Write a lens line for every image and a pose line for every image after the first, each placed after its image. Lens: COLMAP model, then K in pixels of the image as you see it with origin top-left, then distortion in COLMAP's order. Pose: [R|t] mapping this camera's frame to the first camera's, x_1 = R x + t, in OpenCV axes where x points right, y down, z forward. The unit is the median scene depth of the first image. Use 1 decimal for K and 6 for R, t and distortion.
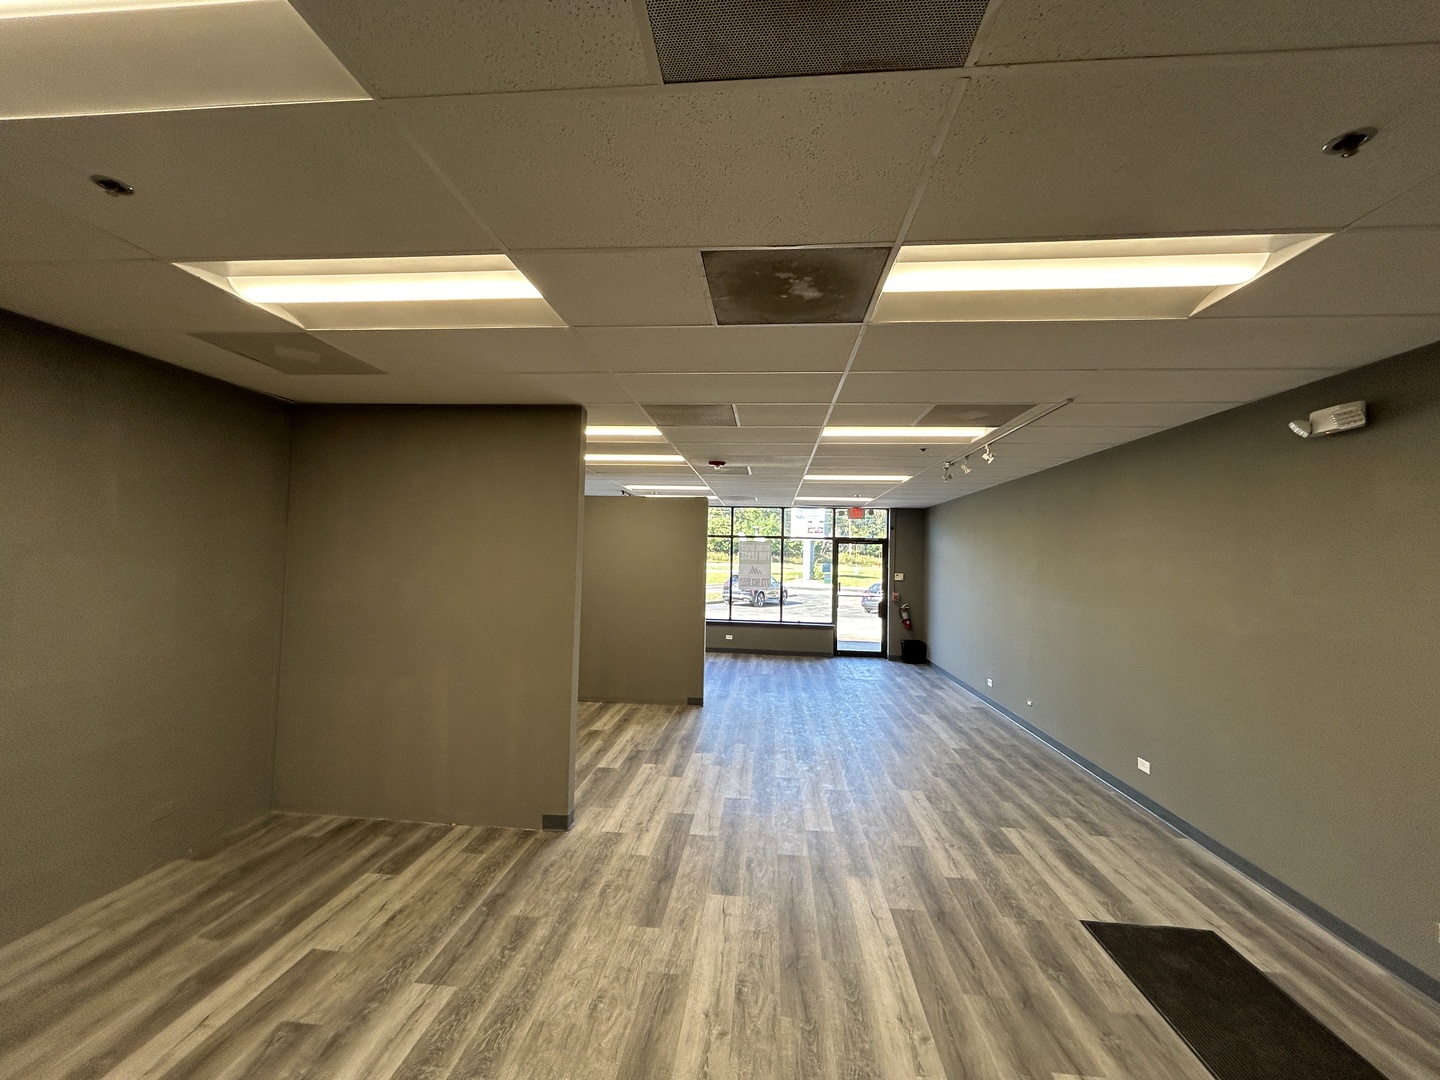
lens RADIAL K [[581.5, 0, 716.6], [0, 581.5, 539.4], [0, 0, 1]] dist [0.001906, 0.000380]
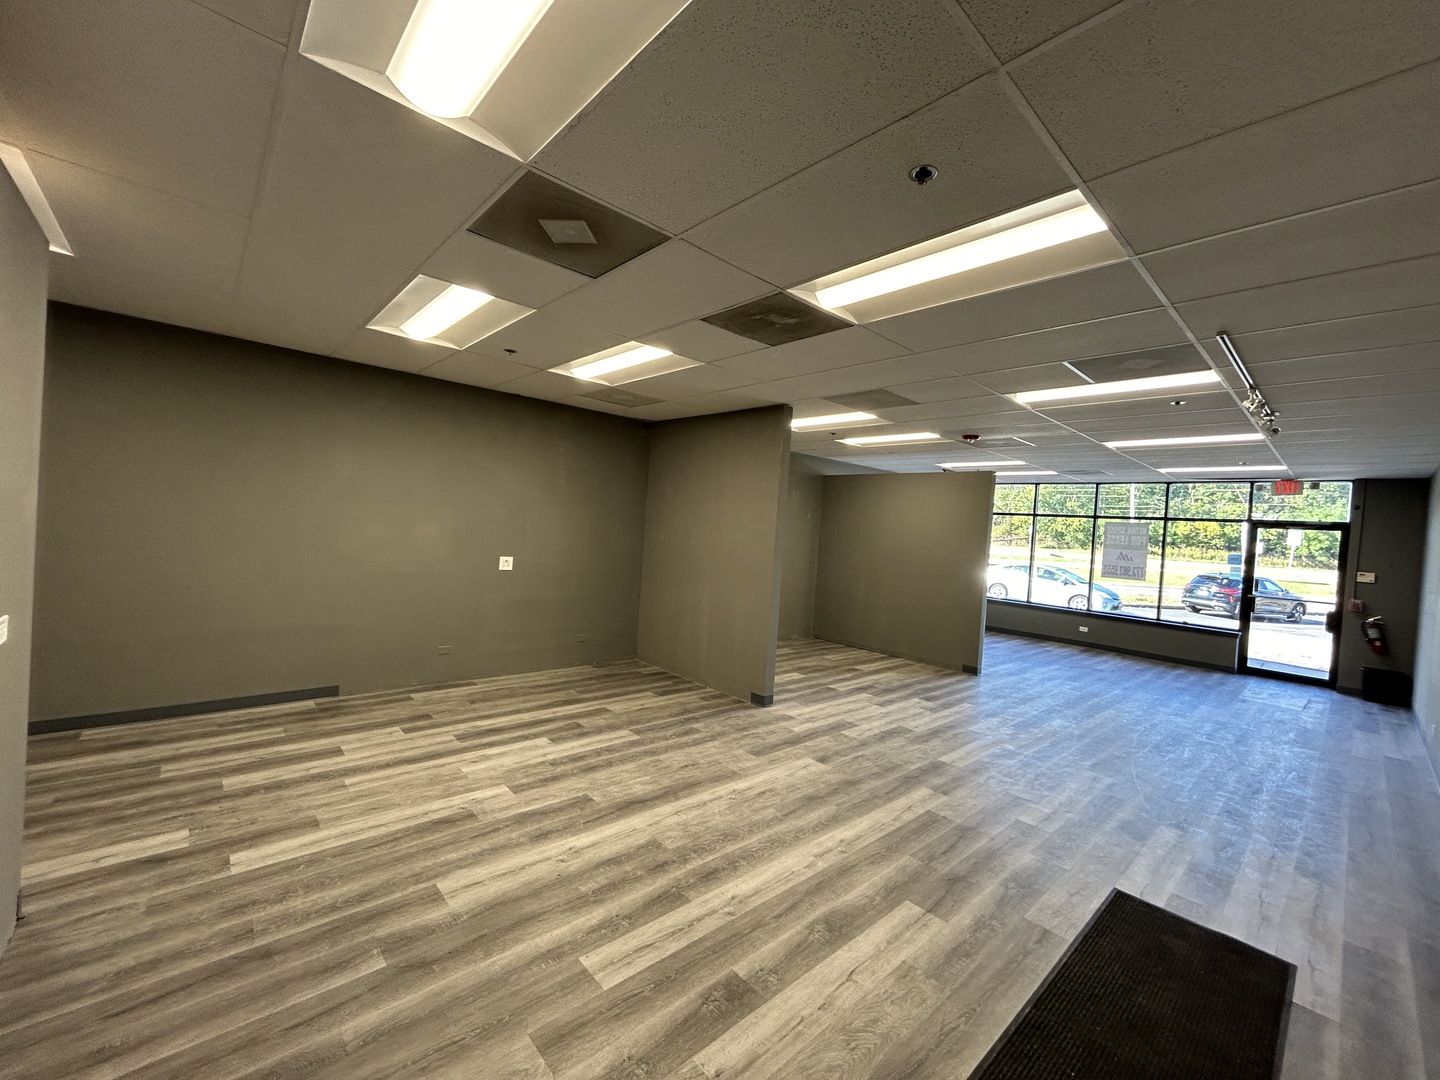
lens RADIAL K [[581.5, 0, 722.0], [0, 581.5, 538.6], [0, 0, 1]] dist [0.001906, 0.000380]
pose [[0.739879, 0.038600, -0.671632, 0.610905], [-0.026426, 0.999250, 0.028318, 0.052981], [0.672221, -0.003203, 0.740344, -0.119389]]
